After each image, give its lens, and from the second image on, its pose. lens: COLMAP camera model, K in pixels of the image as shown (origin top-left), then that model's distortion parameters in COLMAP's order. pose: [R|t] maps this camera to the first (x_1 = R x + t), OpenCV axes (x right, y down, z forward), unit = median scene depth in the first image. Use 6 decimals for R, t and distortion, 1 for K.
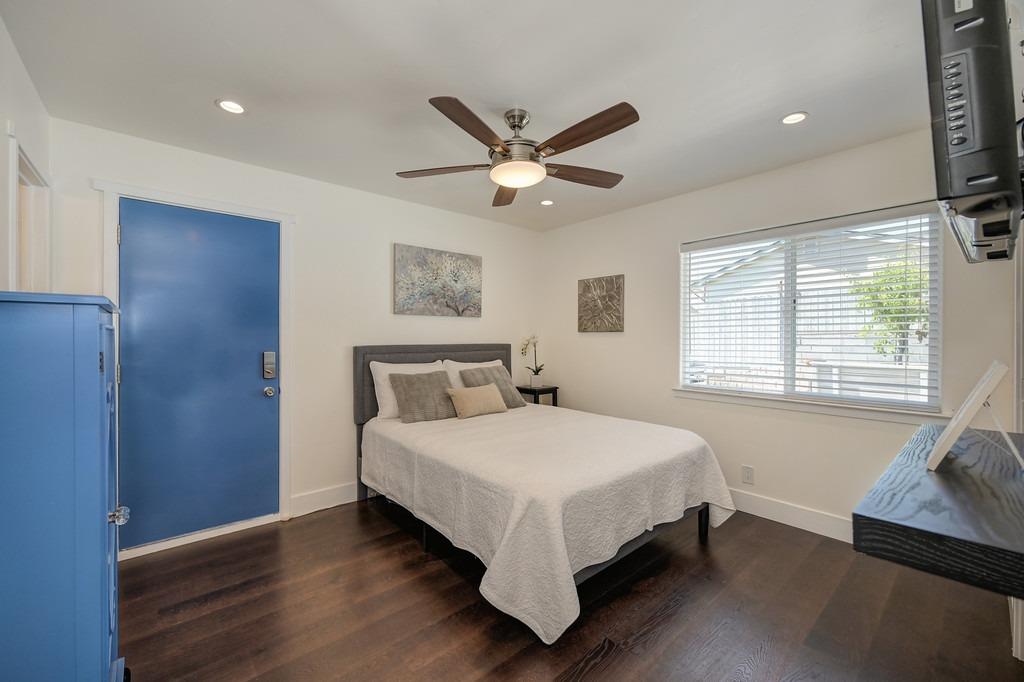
lens RADIAL K [[414.4, 0, 514.1], [0, 414.4, 338.1], [0, 0, 1]] dist [-0.001871, -0.000136]
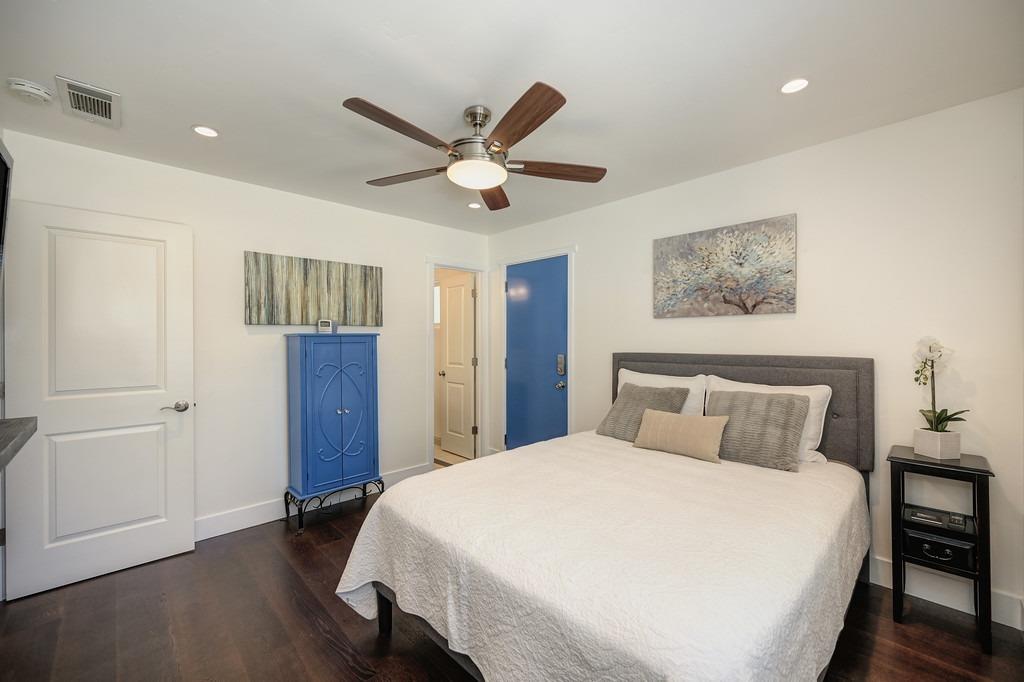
lens RADIAL K [[414.4, 0, 514.2], [0, 414.4, 339.8], [0, 0, 1]] dist [-0.001871, -0.000136]
pose [[0.059174, 0.003123, -0.998243, 0.544522], [0.003310, 0.999989, 0.003325, -0.014210], [0.998242, -0.003501, 0.059163, 0.585158]]
